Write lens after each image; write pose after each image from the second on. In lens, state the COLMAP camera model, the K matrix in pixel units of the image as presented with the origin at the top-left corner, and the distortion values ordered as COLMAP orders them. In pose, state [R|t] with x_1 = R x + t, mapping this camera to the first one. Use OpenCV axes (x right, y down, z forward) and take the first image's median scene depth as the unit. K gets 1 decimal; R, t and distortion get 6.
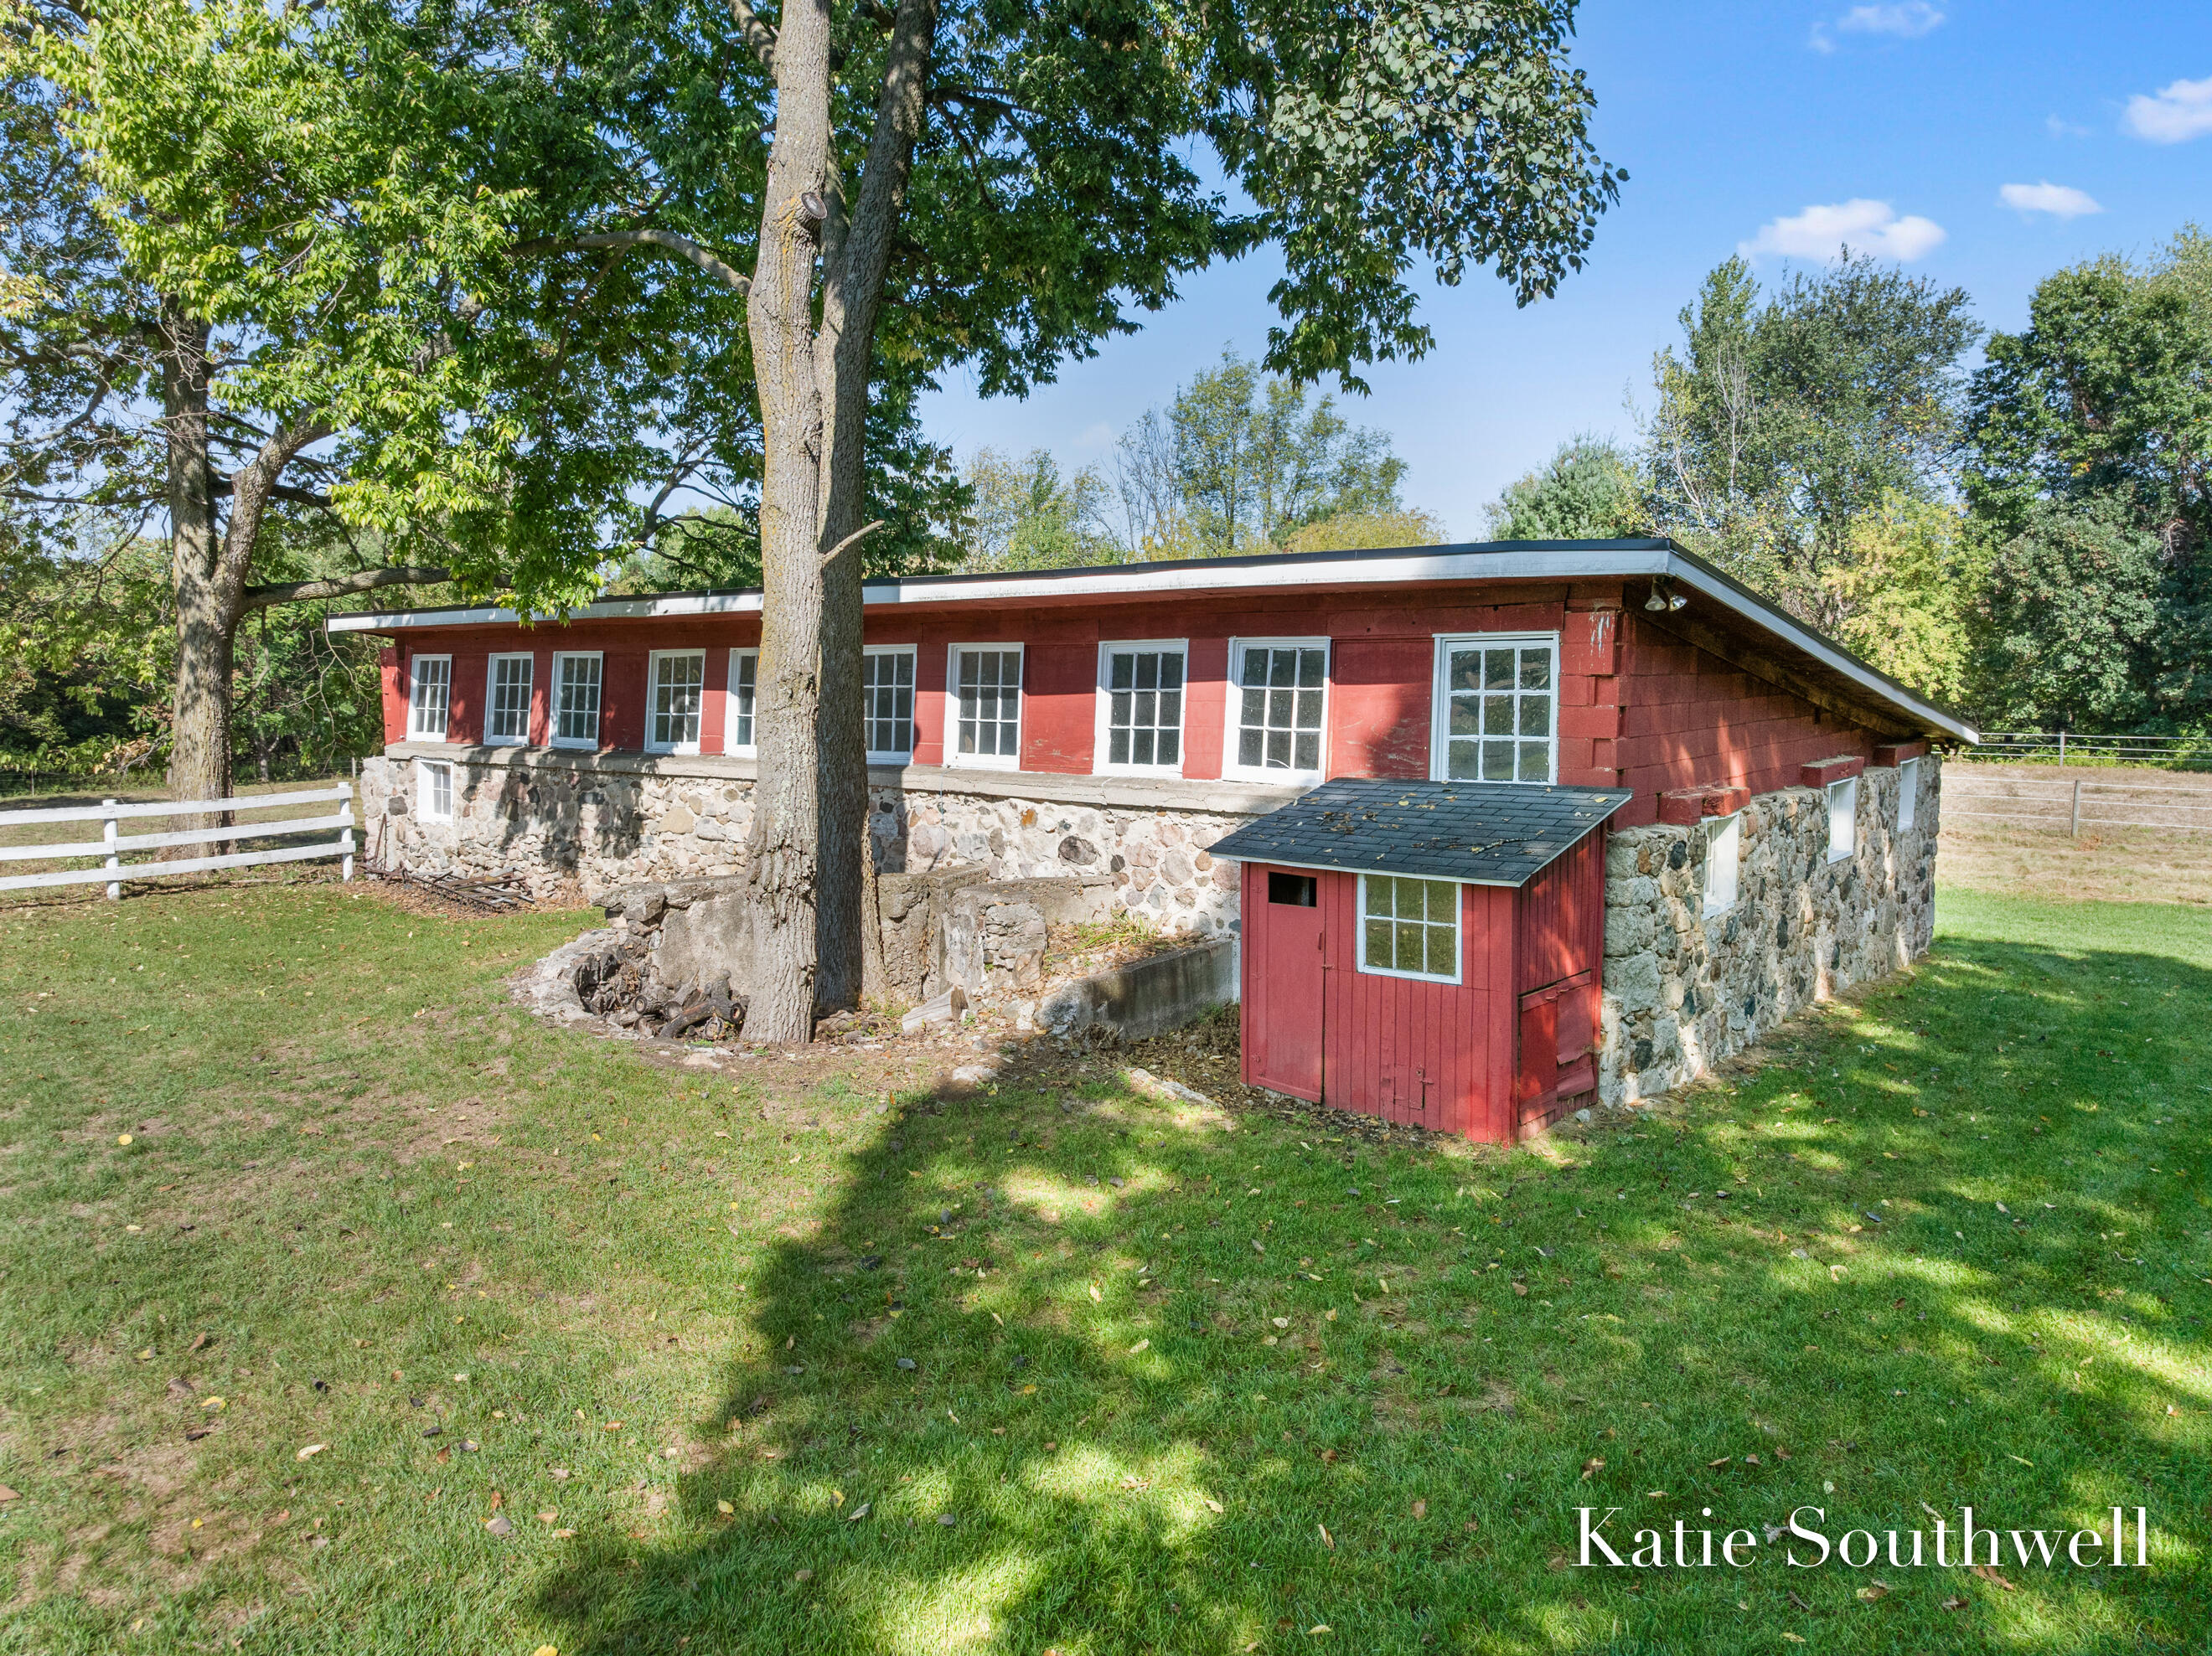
lens RADIAL K [[1596.1, 0, 1095.3], [0, 1596.1, 810.3], [0, 0, 1]] dist [-0.042192, 0.019908]
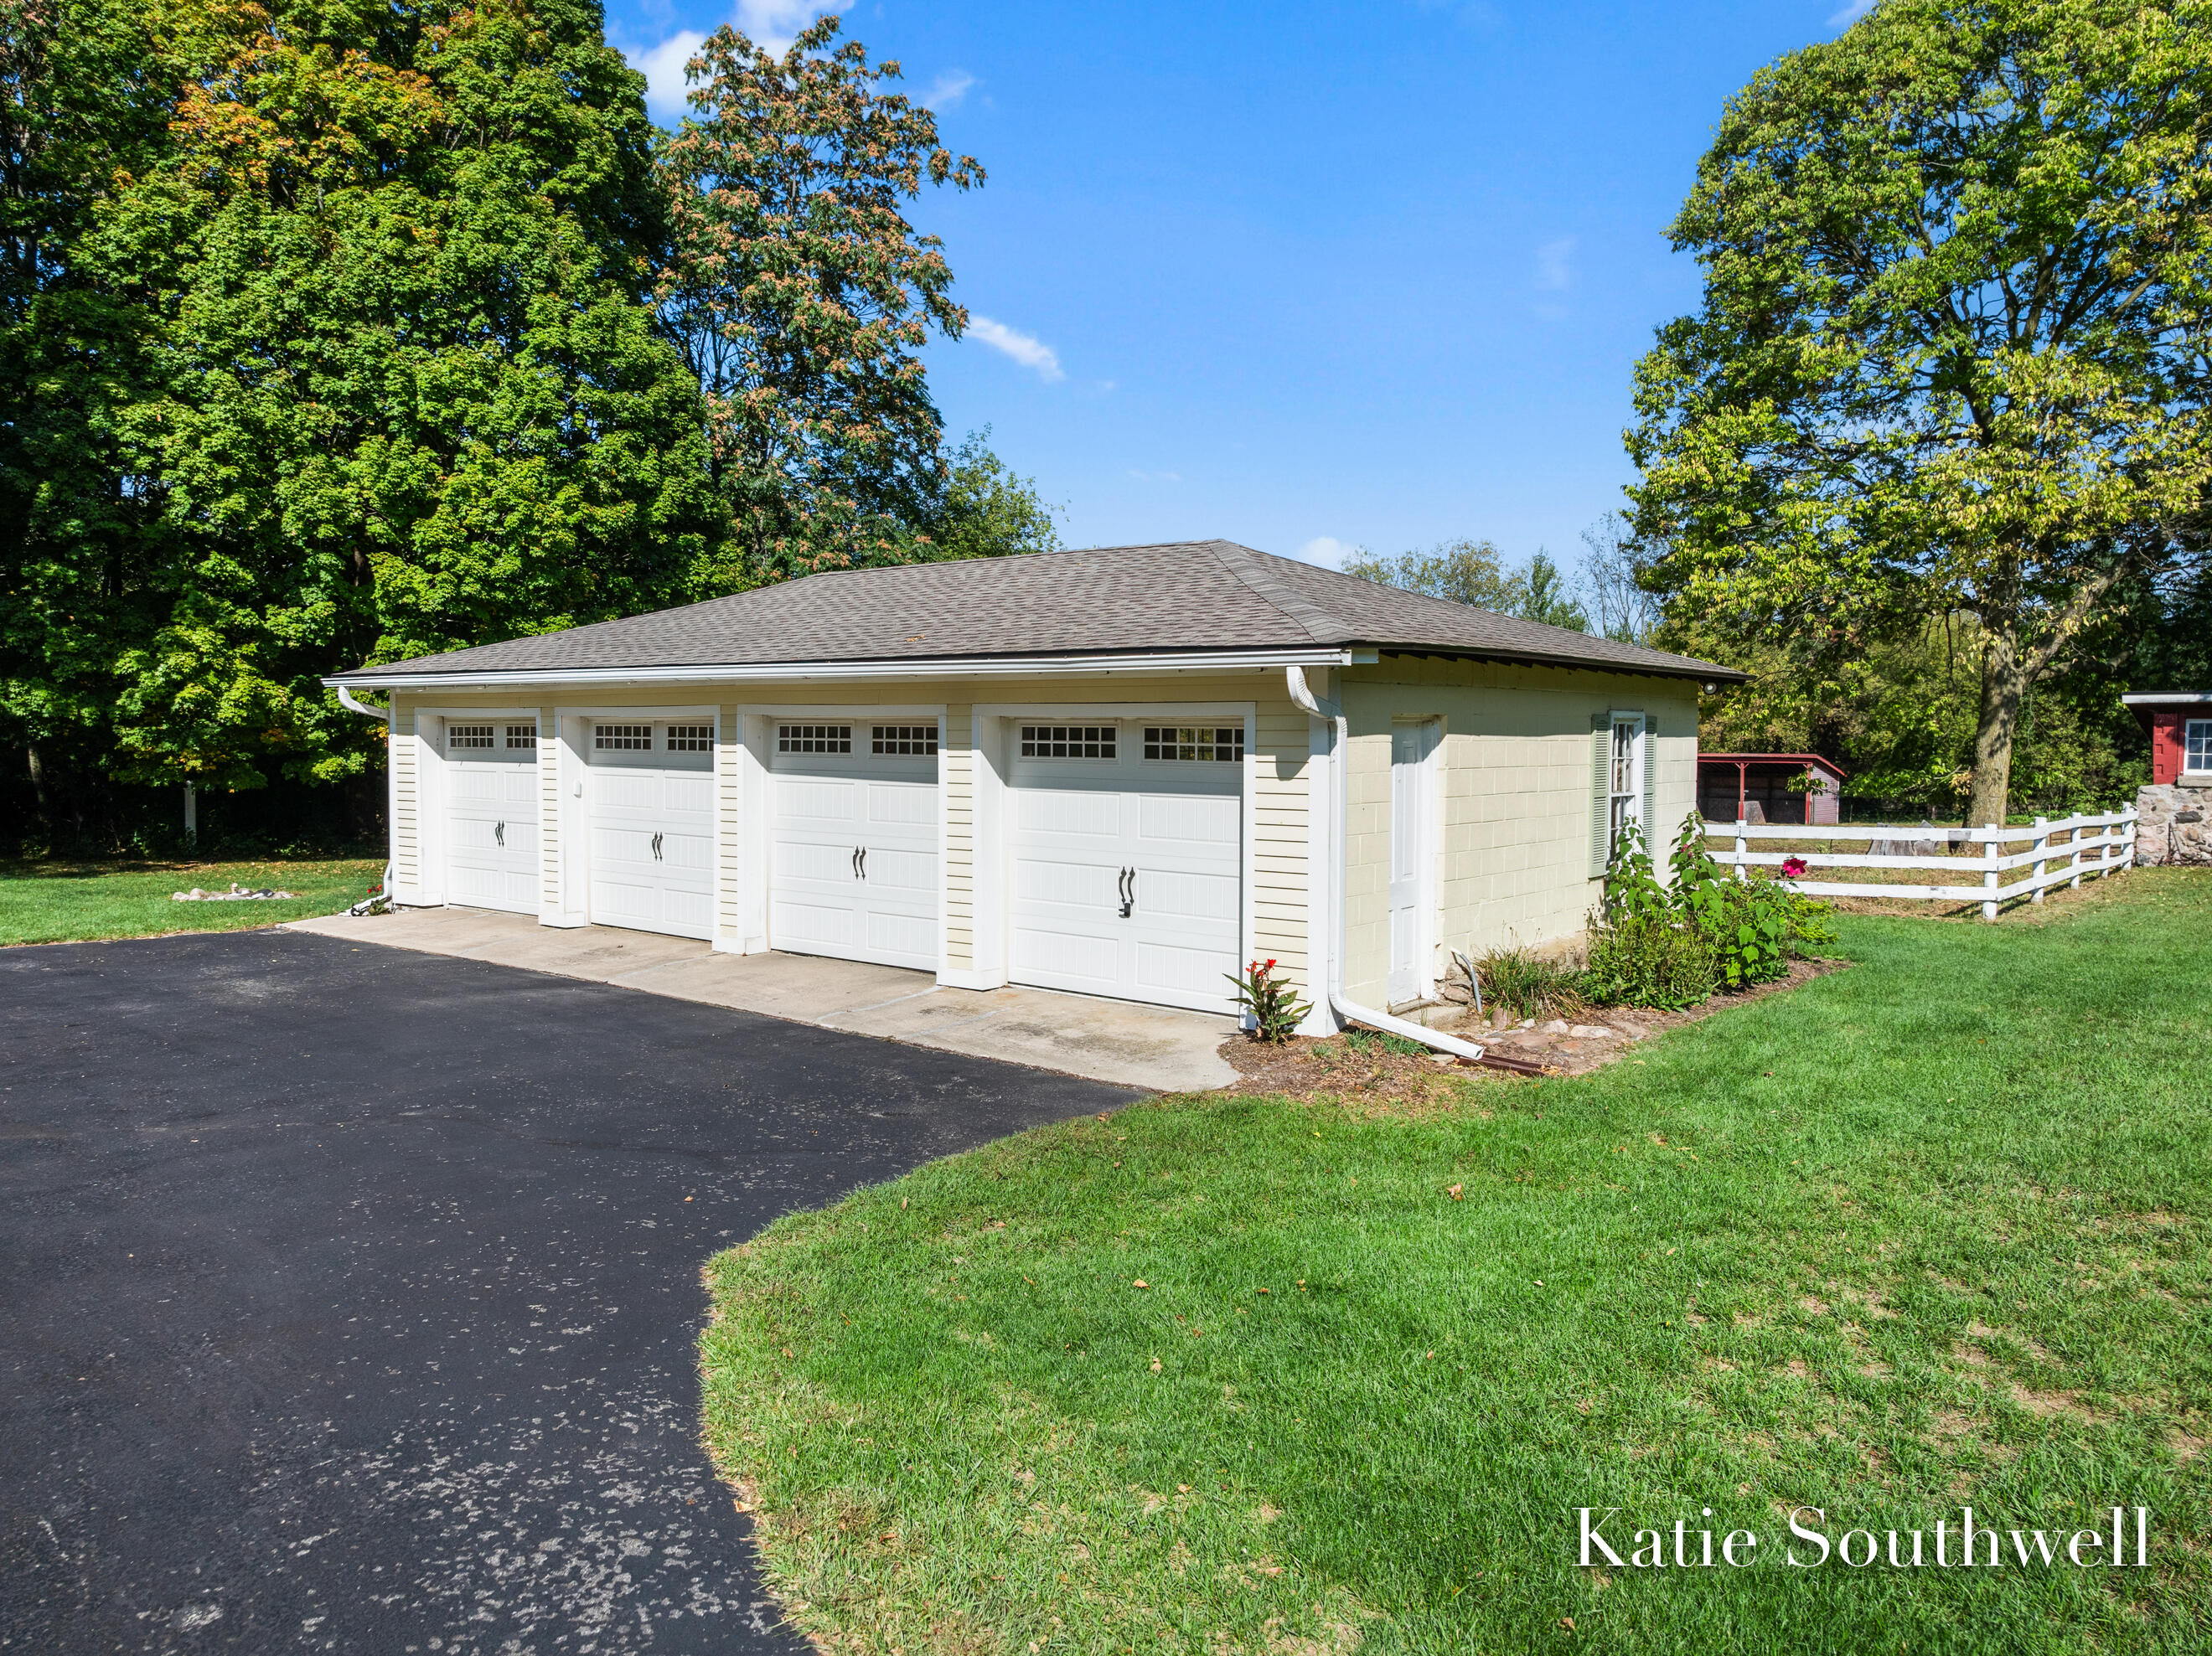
lens RADIAL K [[1596.1, 0, 1114.3], [0, 1596.1, 831.6], [0, 0, 1]] dist [-0.042192, 0.019908]
pose [[0.999917, 0.011523, -0.005708, -1.591419], [-0.011699, 0.999430, -0.031674, 0.076909], [0.005340, 0.031738, 0.999482, -0.560729]]
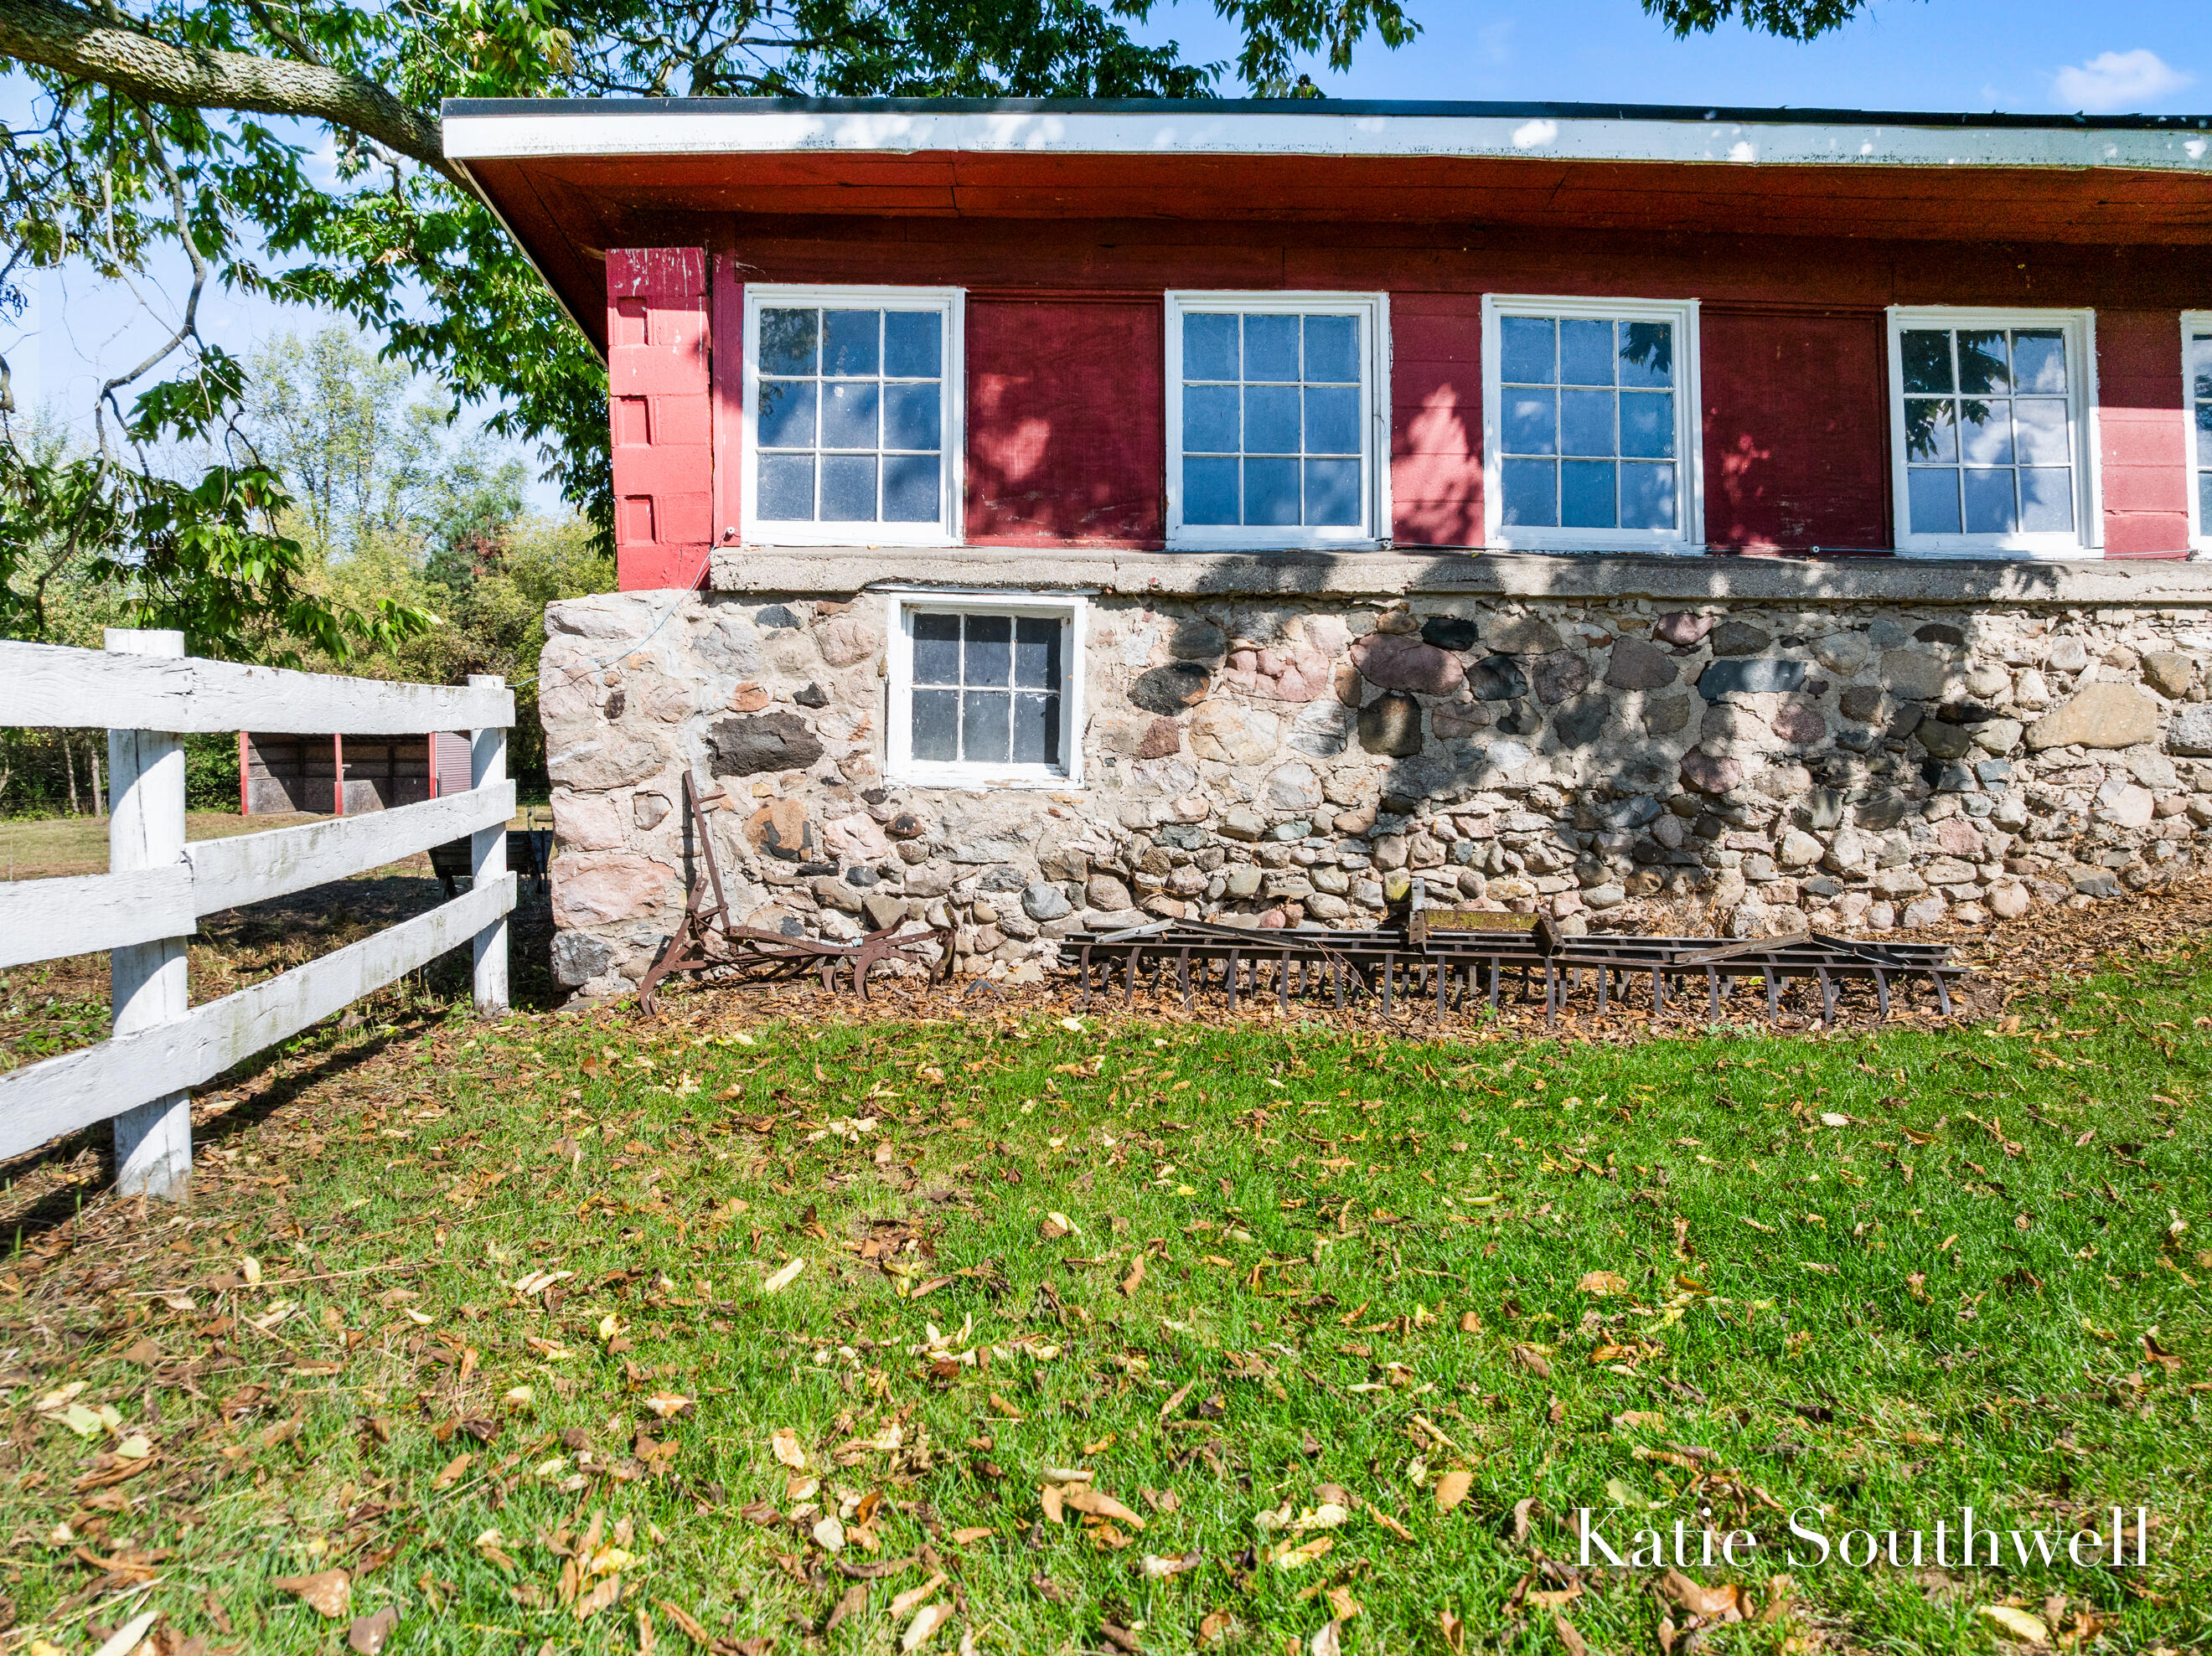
lens RADIAL K [[1596.1, 0, 1143.3], [0, 1596.1, 771.2], [0, 0, 1]] dist [-0.042192, 0.019908]
pose [[0.749211, -0.012878, 0.662206, -0.643082], [0.056482, 0.997411, -0.044507, 0.022379], [-0.659918, 0.070748, 0.747999, 0.778541]]
